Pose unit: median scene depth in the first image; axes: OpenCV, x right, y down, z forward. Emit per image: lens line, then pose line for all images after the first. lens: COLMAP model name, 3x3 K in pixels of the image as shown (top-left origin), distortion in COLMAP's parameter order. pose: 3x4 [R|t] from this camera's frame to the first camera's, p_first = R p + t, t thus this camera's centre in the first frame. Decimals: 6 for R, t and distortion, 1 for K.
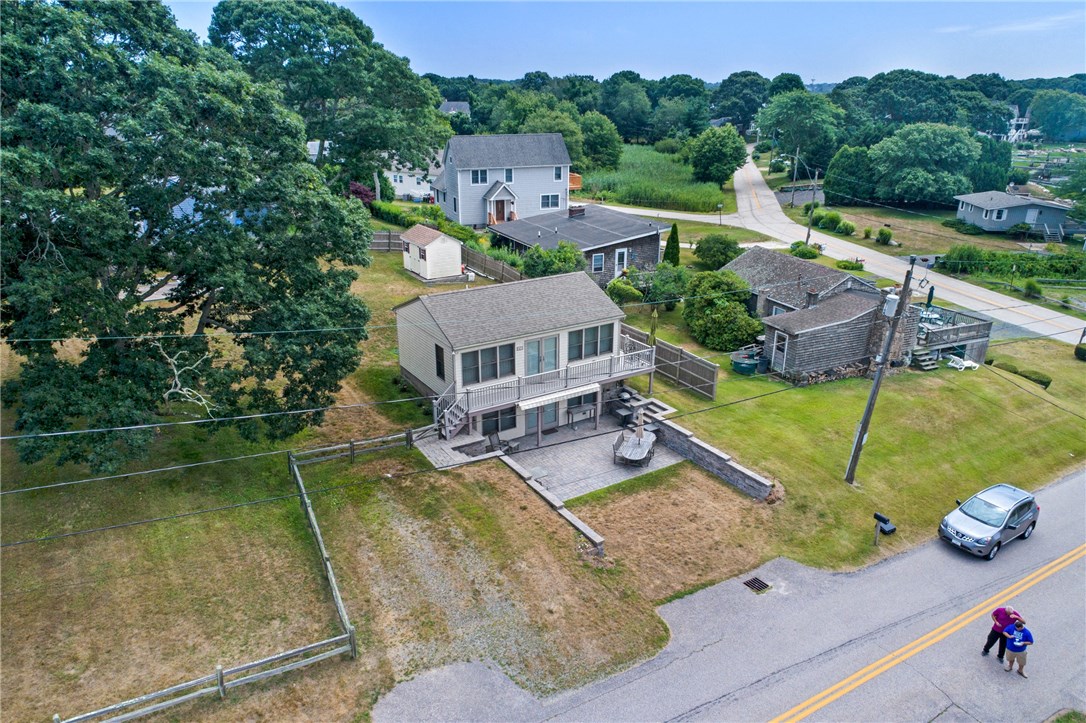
lens RADIAL K [[752.2, 0, 543.0], [0, 752.2, 361.5], [0, 0, 1]] dist [0.013214, 0.004473]
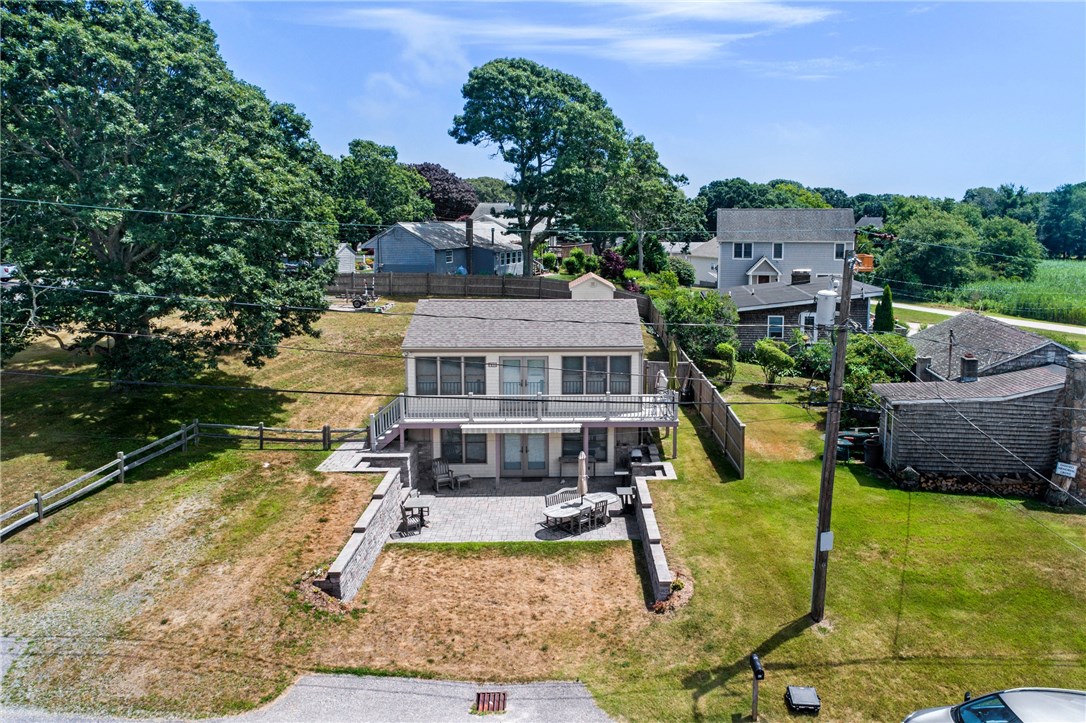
lens RADIAL K [[770.3, 0, 549.9], [0, 770.3, 284.8], [0, 0, 1]] dist [0.008763, 0.006601]
pose [[0.855498, 0.050783, -0.515310, 0.444579], [-0.179651, 0.962473, -0.203399, 0.057773], [0.485643, 0.266584, 0.832517, 0.274684]]
